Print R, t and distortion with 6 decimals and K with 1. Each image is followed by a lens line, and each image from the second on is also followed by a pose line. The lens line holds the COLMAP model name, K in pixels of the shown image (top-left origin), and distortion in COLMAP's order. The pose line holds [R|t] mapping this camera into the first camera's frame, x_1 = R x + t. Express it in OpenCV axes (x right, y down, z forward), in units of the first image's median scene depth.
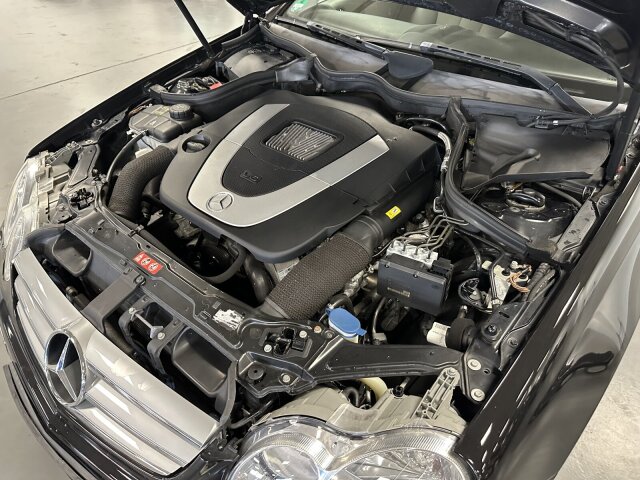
lens RADIAL K [[458.7, 0, 315.4], [0, 458.7, 246.0], [0, 0, 1]] dist [-0.001494, -0.010106]
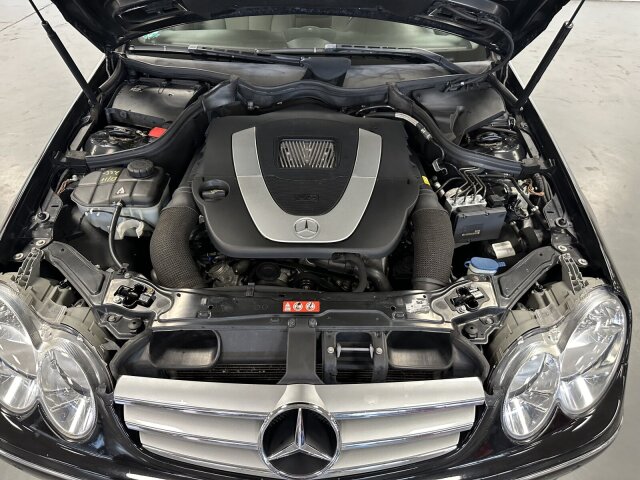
lens RADIAL K [[458.7, 0, 315.4], [0, 458.7, 246.0], [0, 0, 1]] dist [-0.001494, -0.010106]
pose [[0.759238, -0.401249, 0.512403, -0.627839], [0.396399, 0.909544, 0.124886, -0.154282], [-0.516164, 0.108298, 0.849616, 0.103198]]
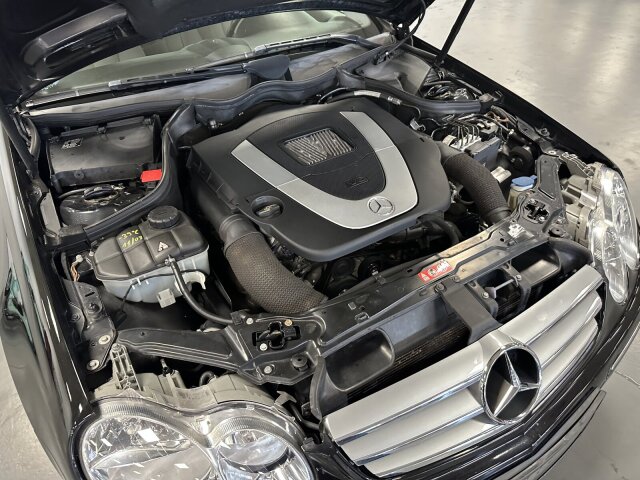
lens RADIAL K [[458.7, 0, 315.4], [0, 458.7, 246.0], [0, 0, 1]] dist [-0.001494, -0.010106]
pose [[0.322239, -0.592803, 0.738070, -0.906255], [0.642335, 0.709635, 0.289523, -0.361646], [-0.695390, 0.380792, 0.609450, 0.438356]]
